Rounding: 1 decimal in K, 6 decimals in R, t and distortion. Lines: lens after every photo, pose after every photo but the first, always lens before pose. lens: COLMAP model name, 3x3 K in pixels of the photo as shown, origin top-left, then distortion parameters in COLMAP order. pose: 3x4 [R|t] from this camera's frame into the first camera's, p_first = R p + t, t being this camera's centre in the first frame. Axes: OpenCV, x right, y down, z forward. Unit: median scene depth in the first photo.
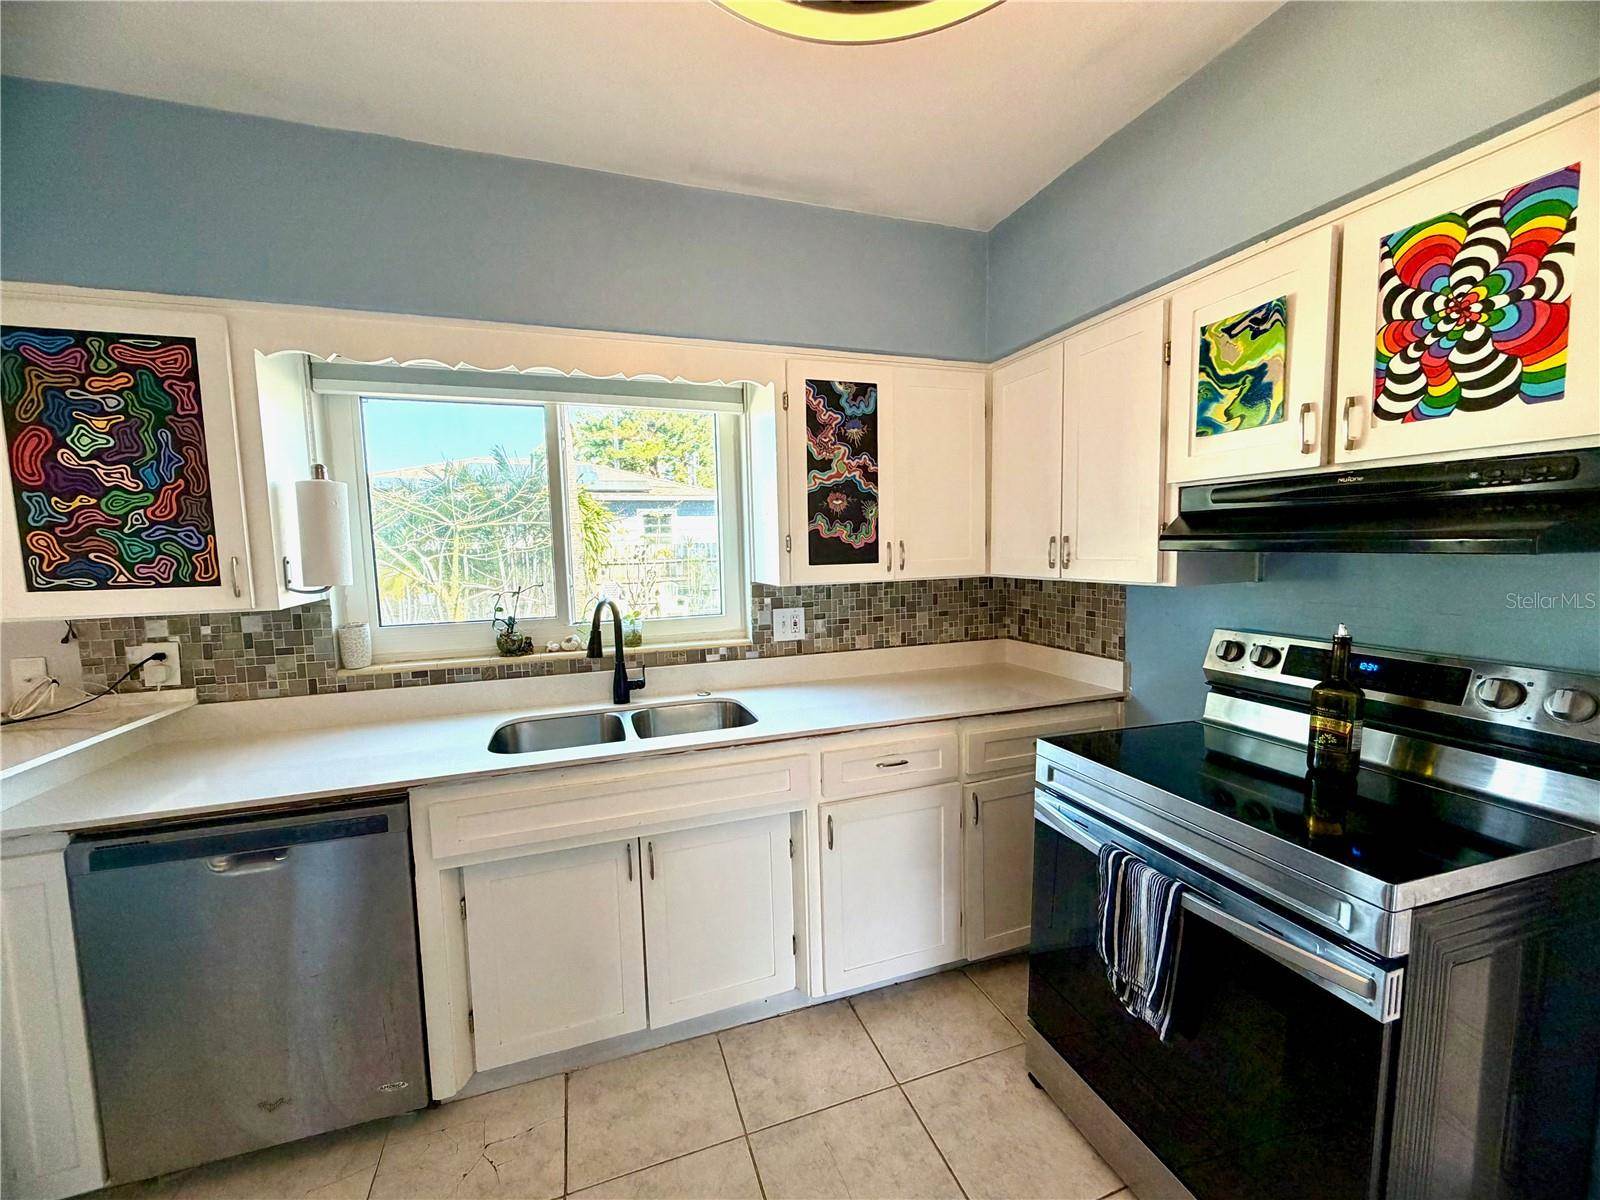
lens RADIAL K [[639.0, 0, 798.0], [0, 639.0, 602.6], [0, 0, 1]] dist [0.001334, 0.000742]
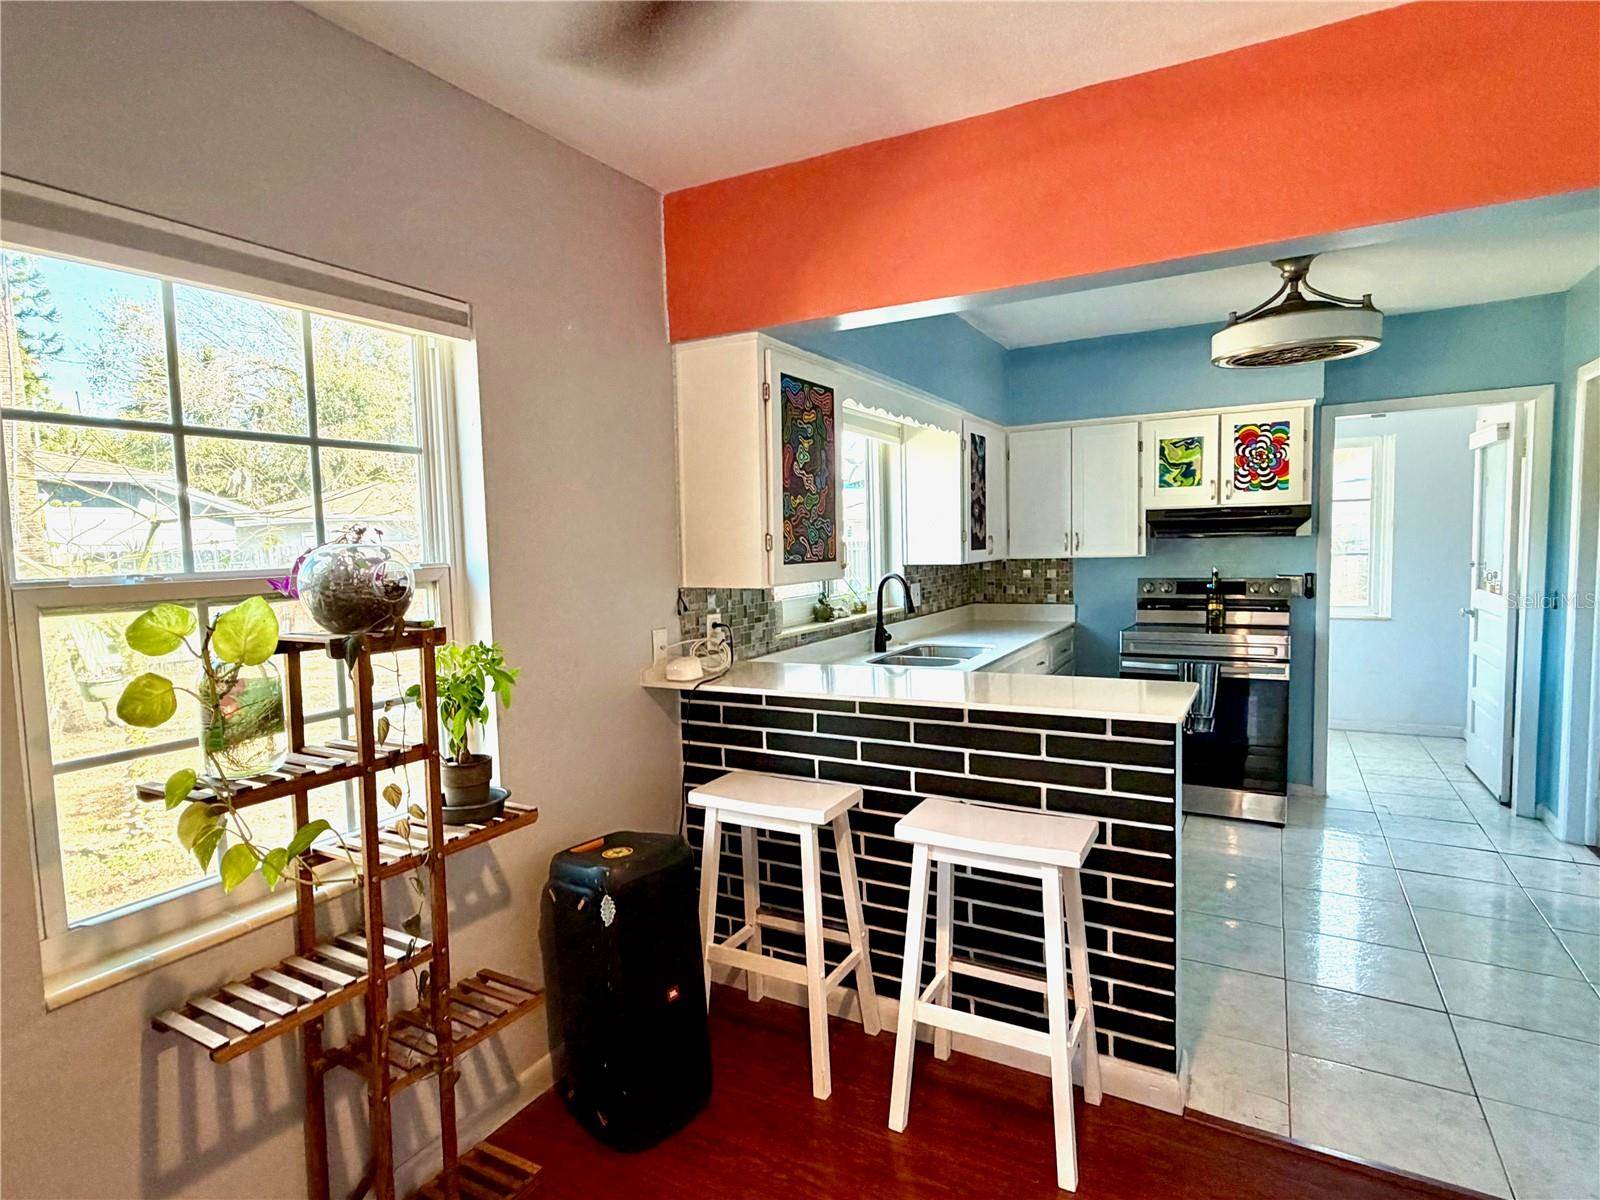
lens RADIAL K [[847.4, 0, 803.3], [0, 847.4, 606.5], [0, 0, 1]] dist [0.001703, 0.002956]
pose [[0.744850, -0.048690, 0.665453, -1.916698], [0.069554, 0.997566, -0.004863, 0.068009], [-0.663596, 0.049907, 0.746424, -0.300990]]
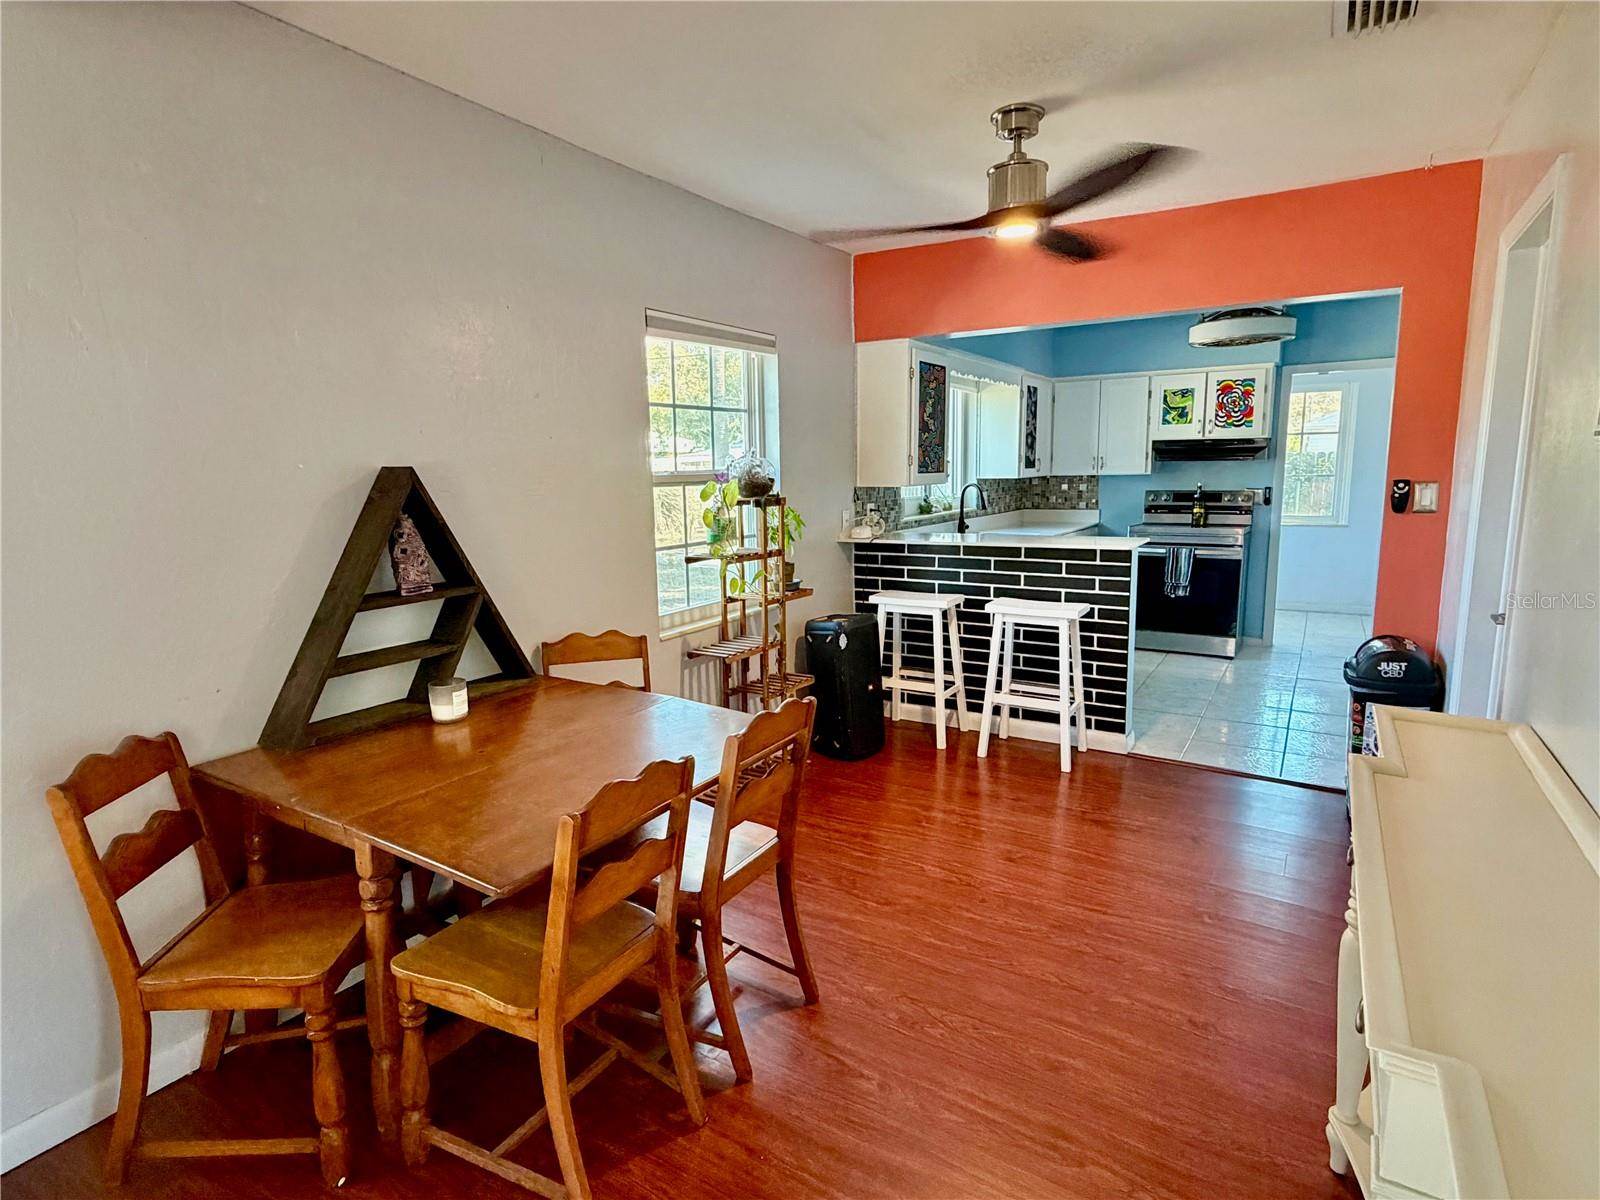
lens RADIAL K [[847.4, 0, 804.1], [0, 847.4, 599.6], [0, 0, 1]] dist [0.001703, 0.002956]
pose [[0.776278, -0.090636, 0.623840, -2.838784], [0.057094, 0.995651, 0.073611, 0.155490], [-0.627799, -0.021525, 0.778078, -0.952627]]
